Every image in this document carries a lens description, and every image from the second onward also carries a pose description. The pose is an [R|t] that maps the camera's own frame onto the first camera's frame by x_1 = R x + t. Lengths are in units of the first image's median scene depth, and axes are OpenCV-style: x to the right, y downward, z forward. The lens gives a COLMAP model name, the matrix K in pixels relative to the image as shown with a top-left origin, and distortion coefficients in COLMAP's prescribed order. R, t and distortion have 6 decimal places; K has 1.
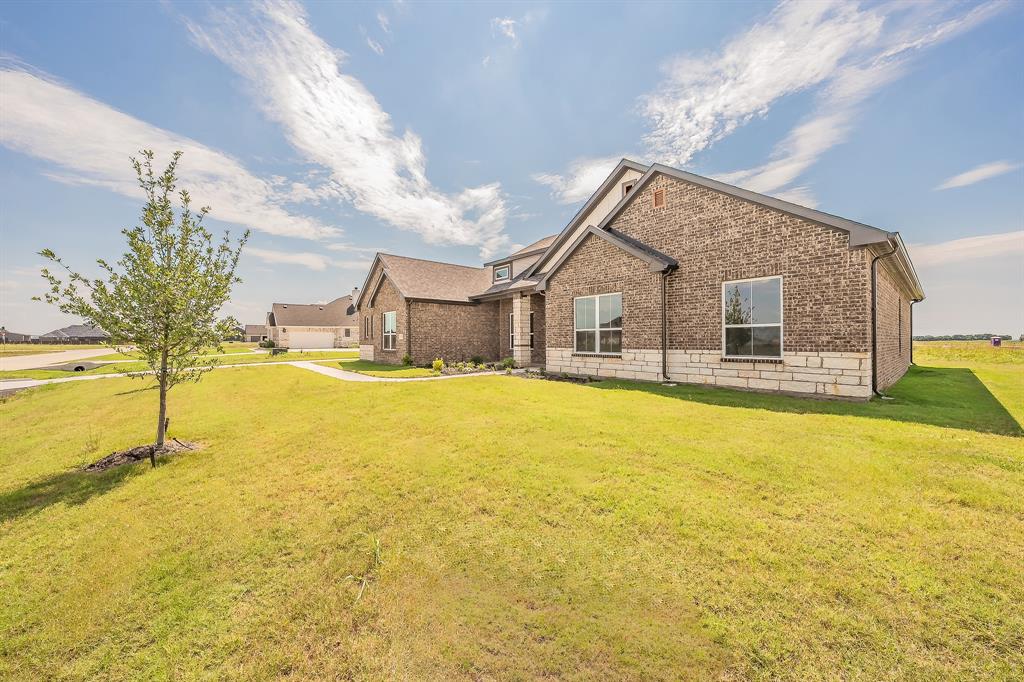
lens RADIAL K [[363.7, 0, 510.1], [0, 363.7, 340.8], [0, 0, 1]] dist [0.000303, 0.000026]
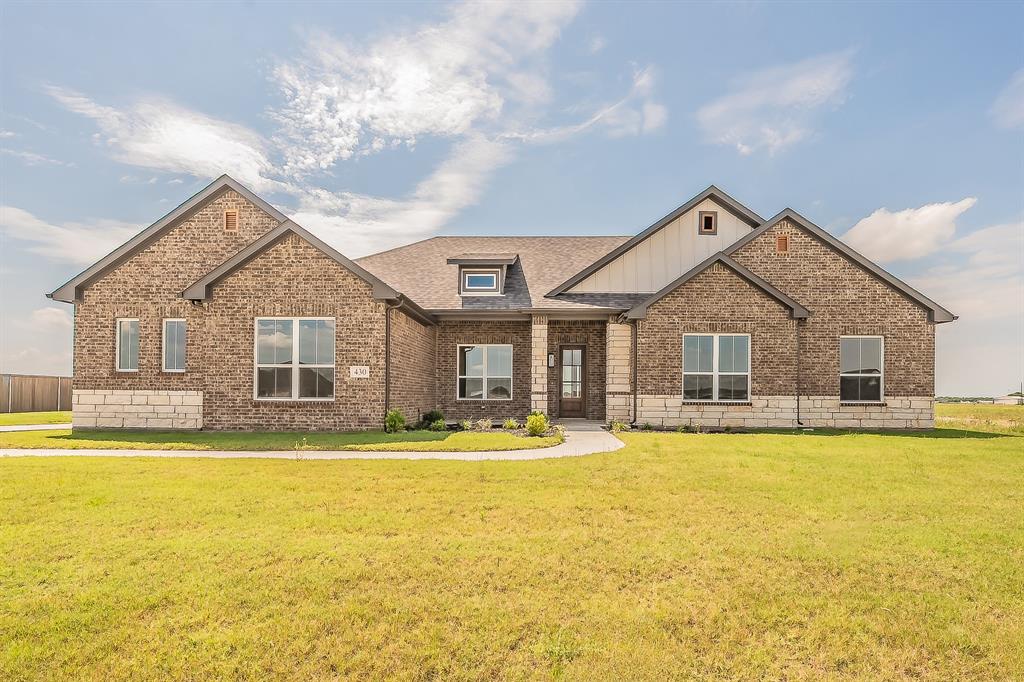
lens RADIAL K [[488.0, 0, 512.1], [0, 488.0, 400.2], [0, 0, 1]] dist [-0.002310, 0.000146]
pose [[0.660755, 0.006085, 0.750577, -0.907402], [-0.008040, 0.999967, -0.001029, 0.036138], [-0.750559, -0.005355, 0.660782, 0.566940]]
